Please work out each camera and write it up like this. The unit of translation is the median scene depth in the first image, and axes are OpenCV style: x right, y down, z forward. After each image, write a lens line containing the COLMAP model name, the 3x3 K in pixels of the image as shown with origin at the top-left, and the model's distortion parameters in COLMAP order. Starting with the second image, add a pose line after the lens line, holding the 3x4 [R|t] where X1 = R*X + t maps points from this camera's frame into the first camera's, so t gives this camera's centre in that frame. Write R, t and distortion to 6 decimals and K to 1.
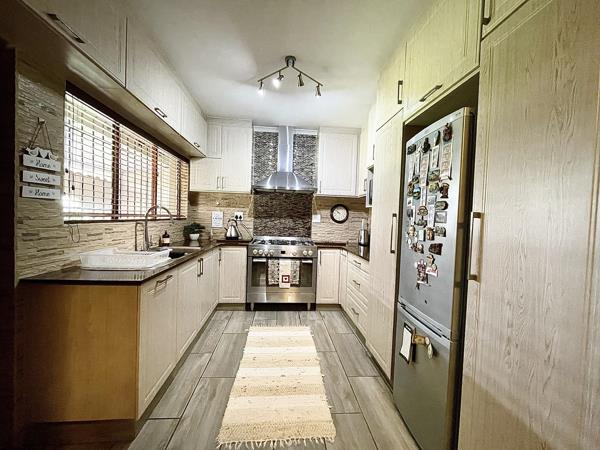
lens RADIAL K [[243.2, 0, 300.0], [0, 243.2, 225.0], [0, 0, 1]] dist [0.000056, 0.000066]
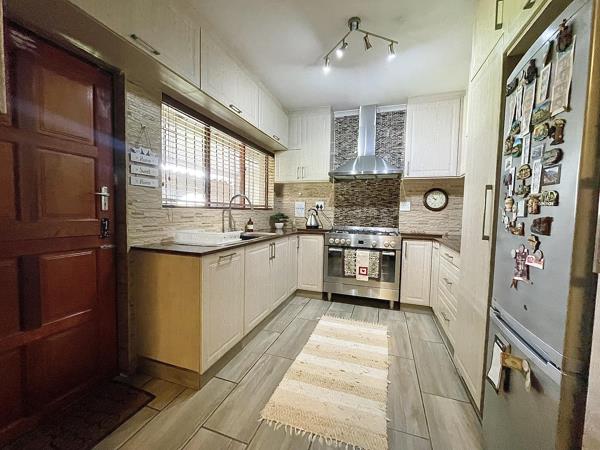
lens RADIAL K [[243.2, 0, 300.0], [0, 243.2, 225.0], [0, 0, 1]] dist [-0.000199, -0.000498]
pose [[0.913098, 0.004145, -0.407719, 0.157180], [0.001321, 0.999913, 0.013125, 0.056673], [0.407738, -0.012523, 0.913013, 0.101902]]
